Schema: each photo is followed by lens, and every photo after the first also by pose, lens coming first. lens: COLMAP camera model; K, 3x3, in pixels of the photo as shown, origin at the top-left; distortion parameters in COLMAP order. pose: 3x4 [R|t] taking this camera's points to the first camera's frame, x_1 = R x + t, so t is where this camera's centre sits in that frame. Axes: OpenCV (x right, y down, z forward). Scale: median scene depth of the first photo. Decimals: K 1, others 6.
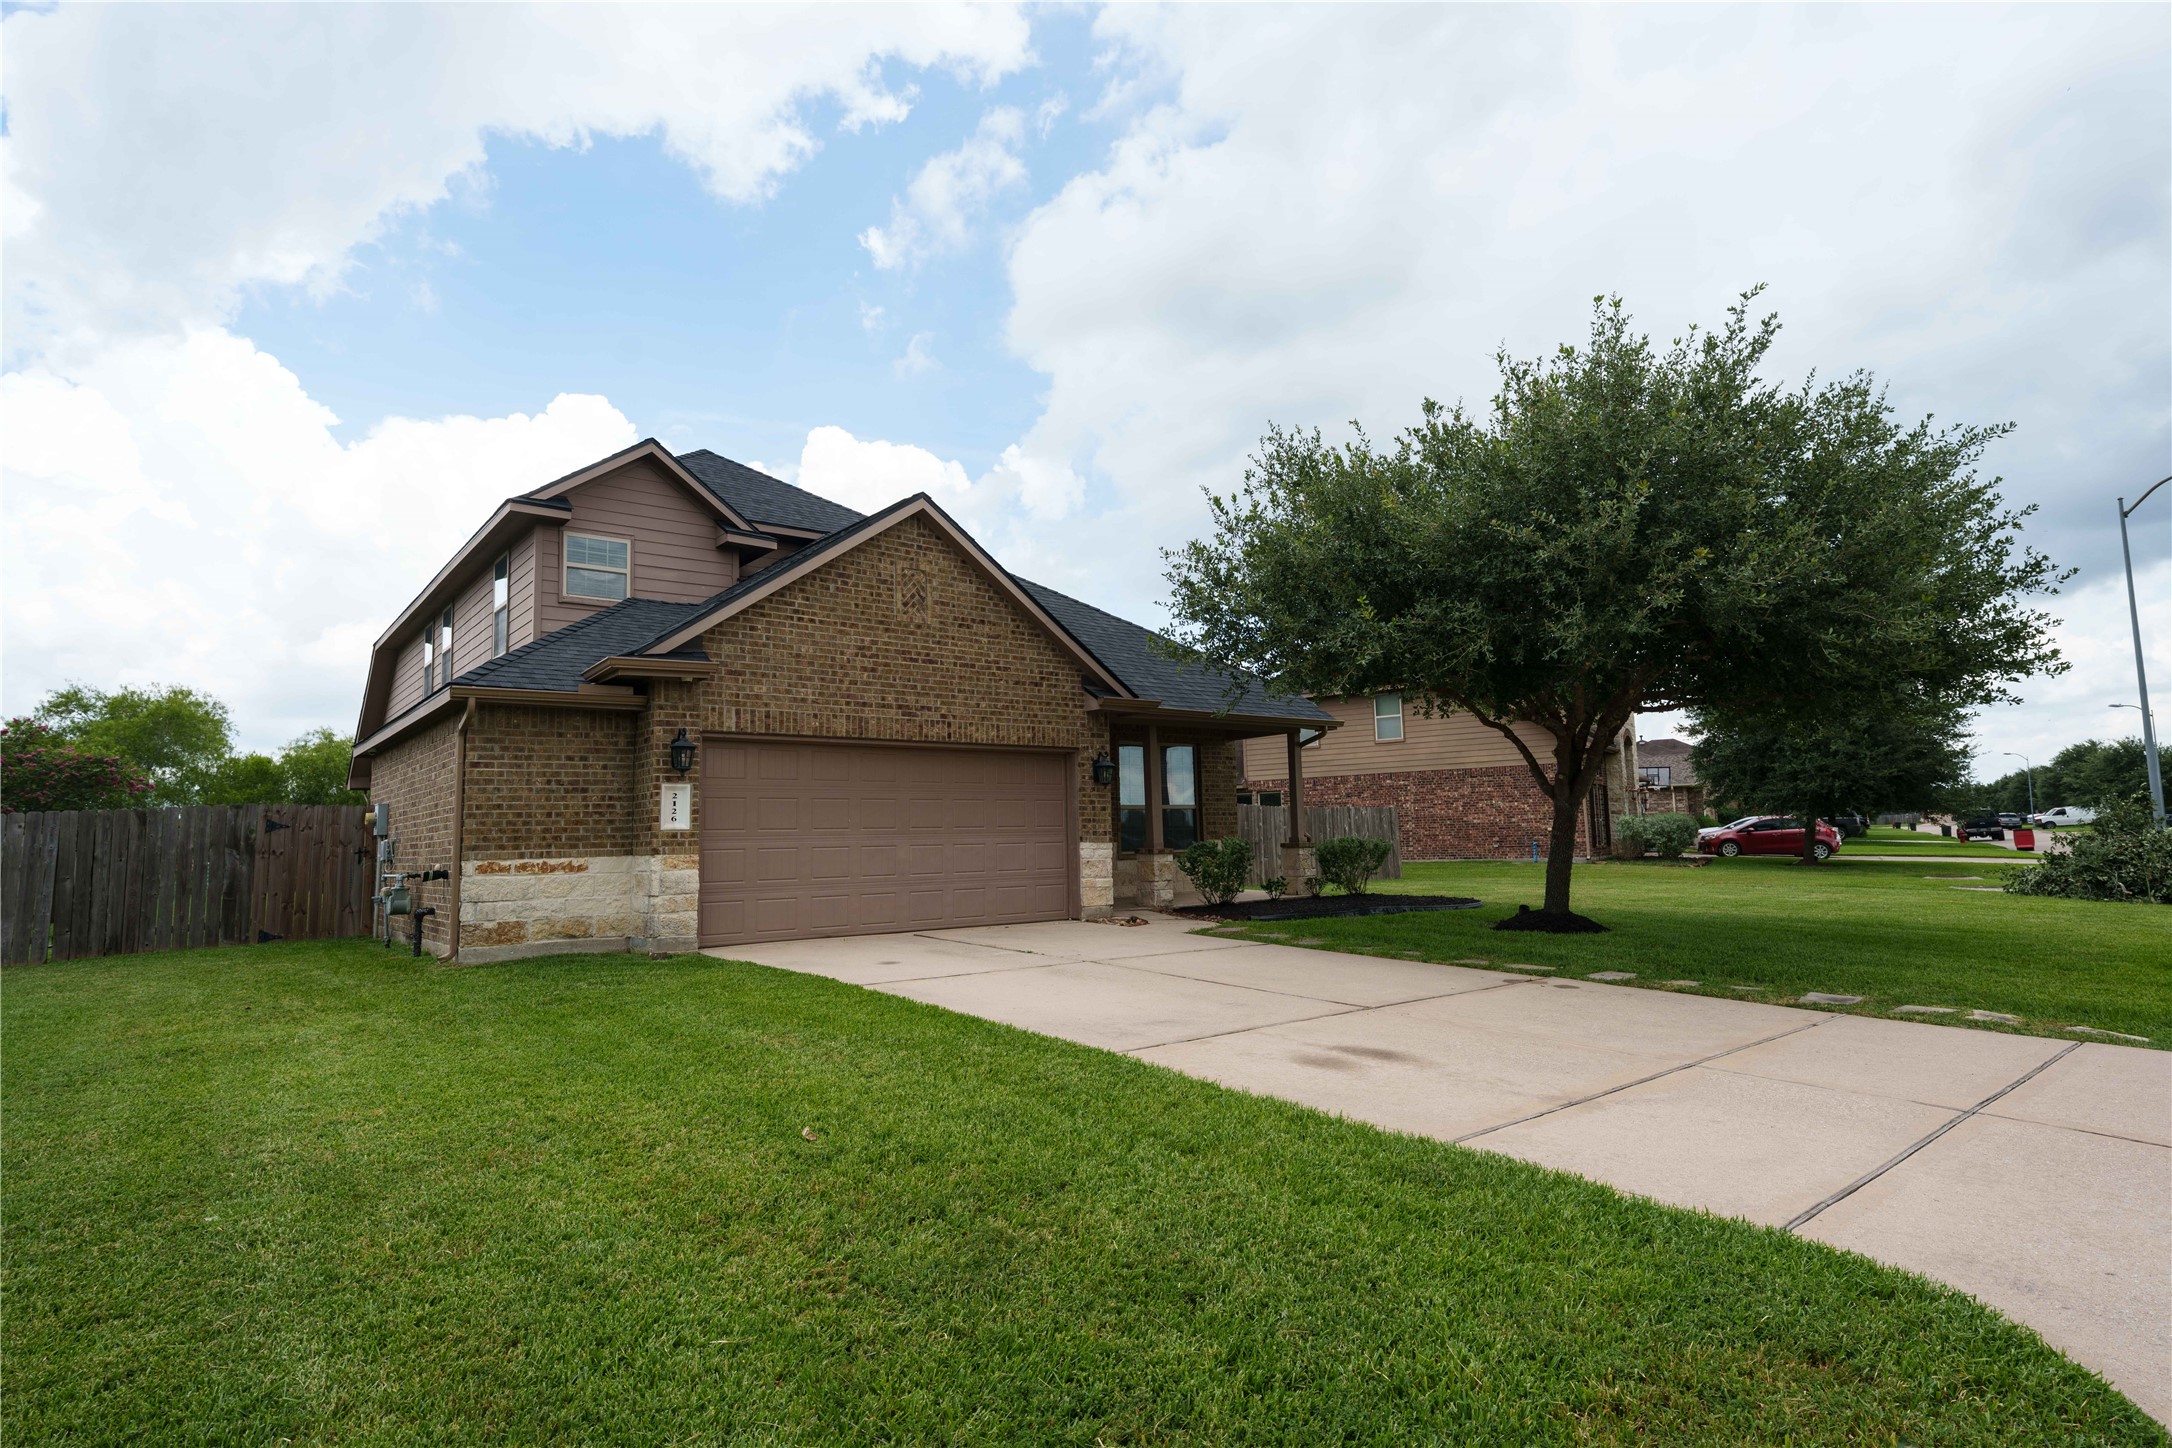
lens RADIAL K [[1101.7, 0, 1085.9], [0, 1101.7, 724.5], [0, 0, 1]] dist [-0.000569, 0.000033]
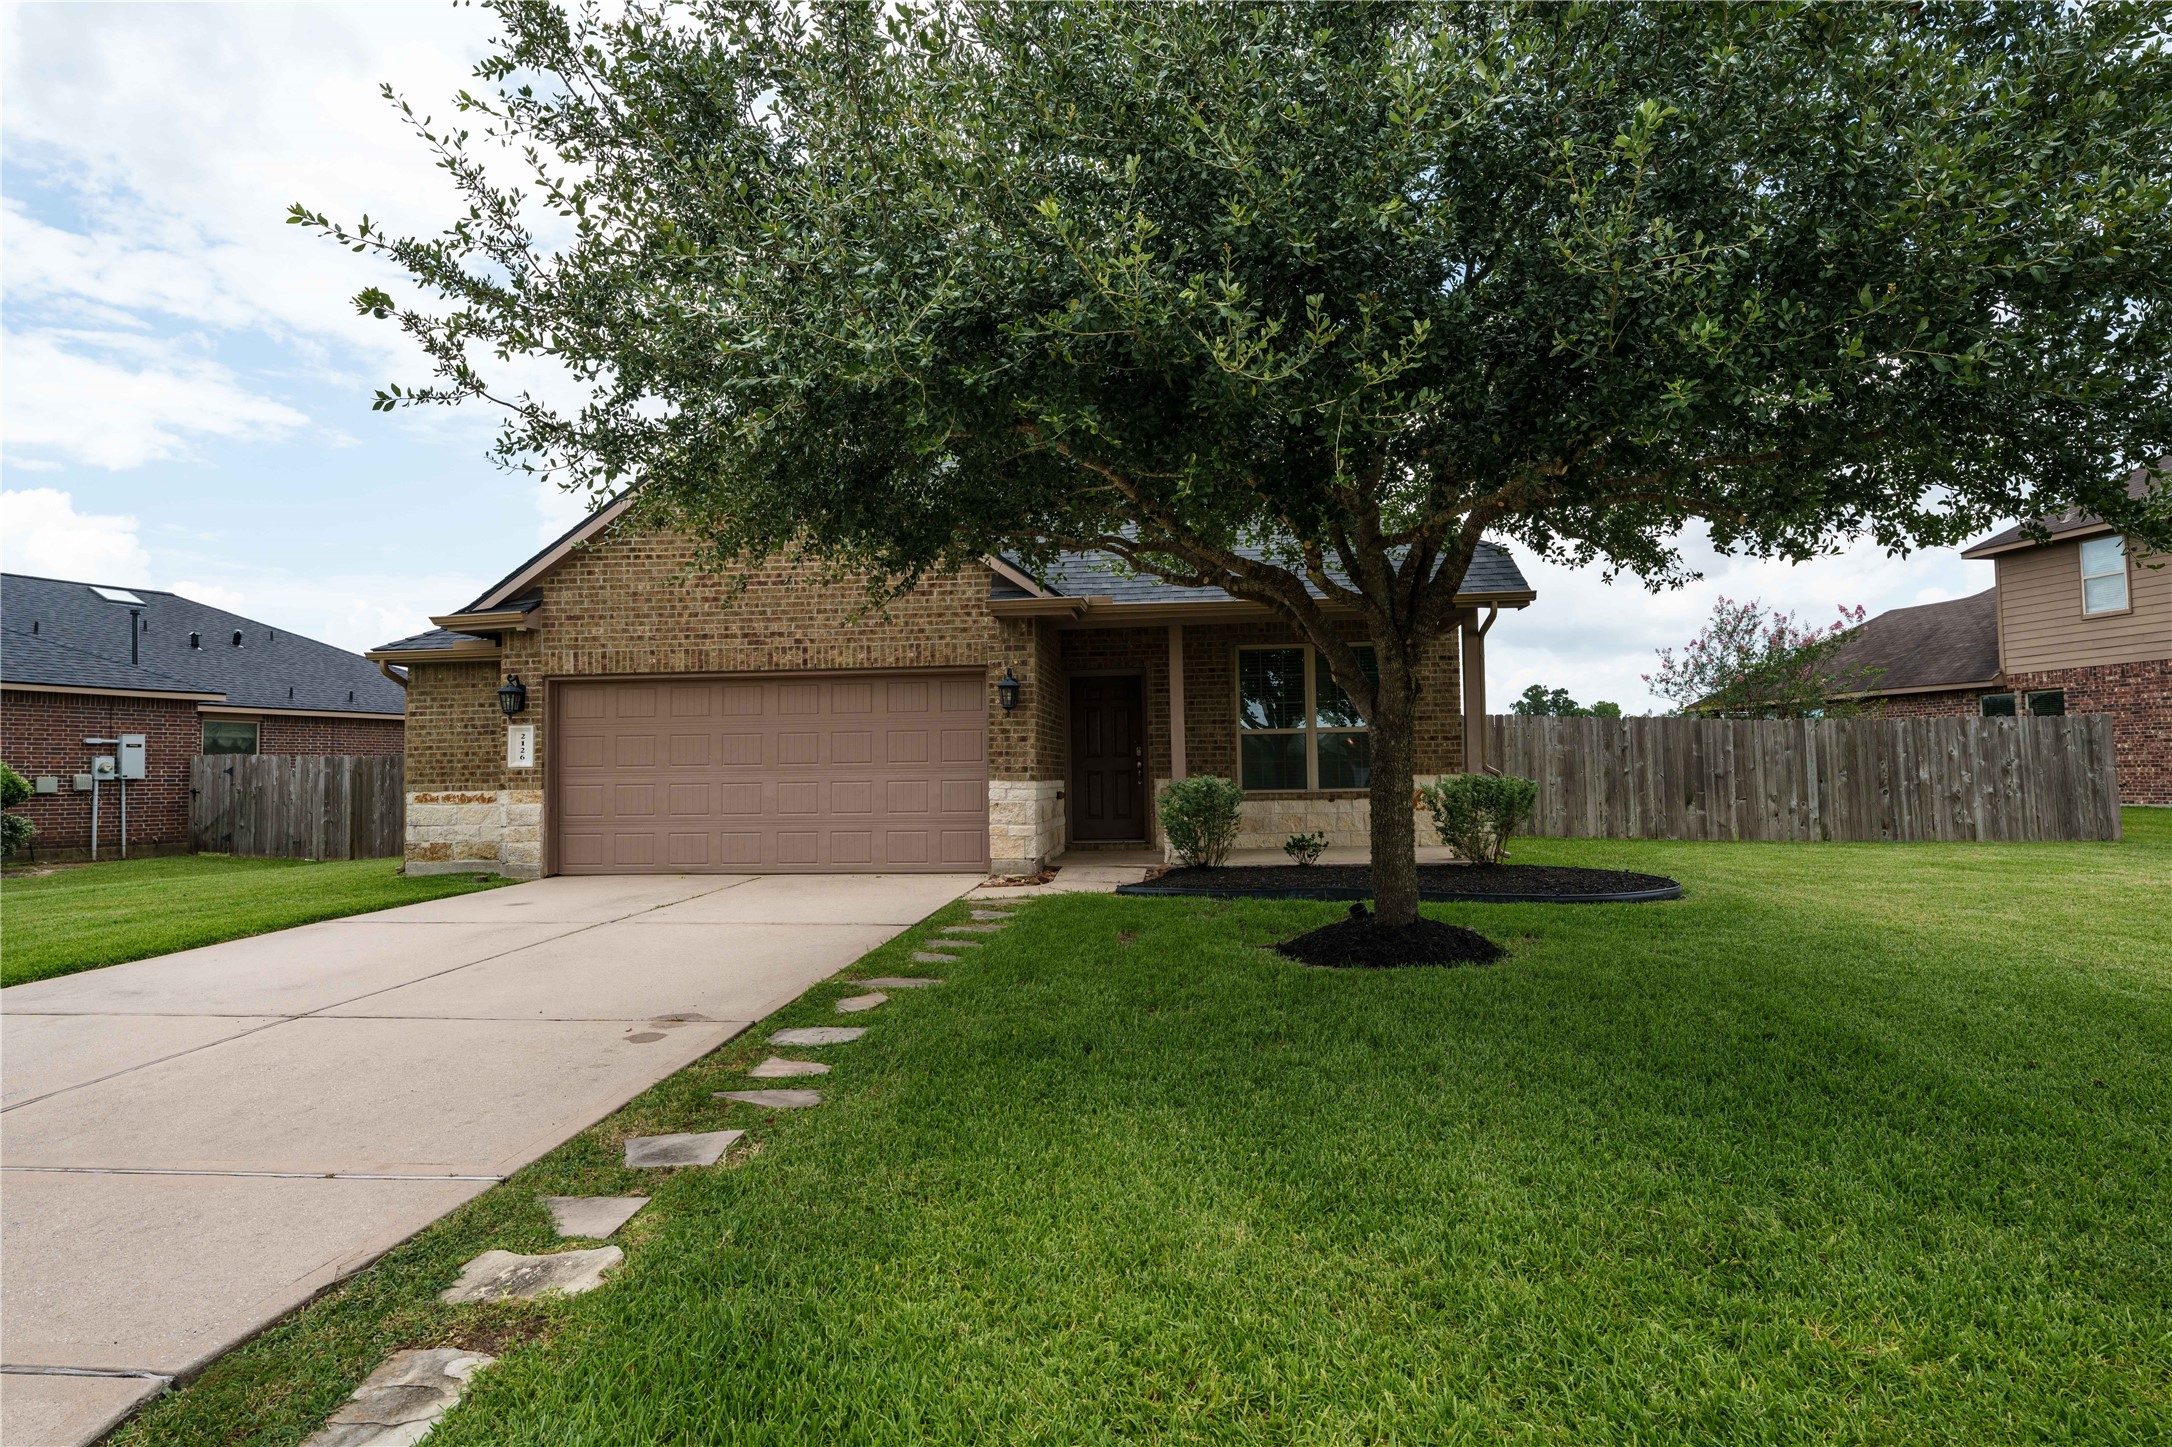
lens RADIAL K [[1101.7, 0, 1085.5], [0, 1101.7, 713.6], [0, 0, 1]] dist [-0.000569, 0.000033]
pose [[0.727448, -0.025129, -0.685702, 0.748987], [0.071379, 0.996679, 0.039199, 0.037436], [0.682440, -0.077460, 0.726826, 0.561270]]
